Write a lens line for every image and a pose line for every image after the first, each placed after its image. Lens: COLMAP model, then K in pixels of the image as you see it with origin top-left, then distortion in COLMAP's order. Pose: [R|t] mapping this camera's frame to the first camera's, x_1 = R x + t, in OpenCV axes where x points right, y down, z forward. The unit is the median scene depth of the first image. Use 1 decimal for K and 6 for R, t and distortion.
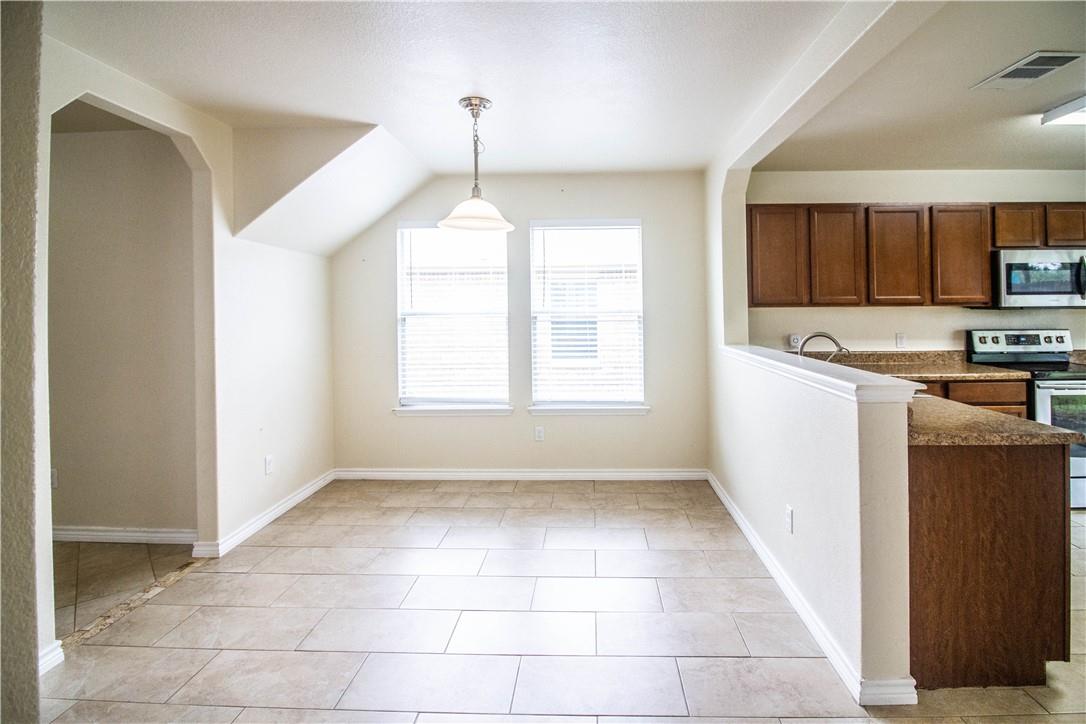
lens RADIAL K [[507.6, 0, 577.4], [0, 507.6, 300.4], [0, 0, 1]] dist [-0.010812, -0.002062]
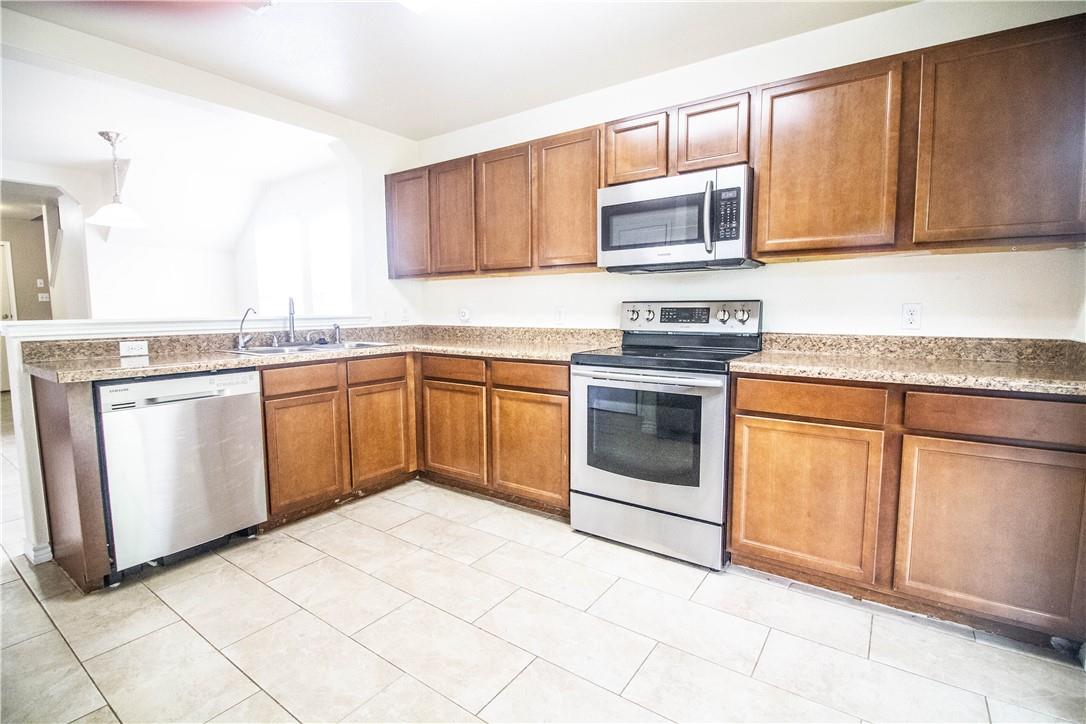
lens RADIAL K [[507.6, 0, 552.4], [0, 507.6, 344.9], [0, 0, 1]] dist [-0.010812, -0.002062]
pose [[0.841502, 0.041992, -0.538620, 1.148258], [0.009537, 0.995665, 0.092524, 0.054309], [0.540171, -0.082996, 0.837453, 0.316495]]
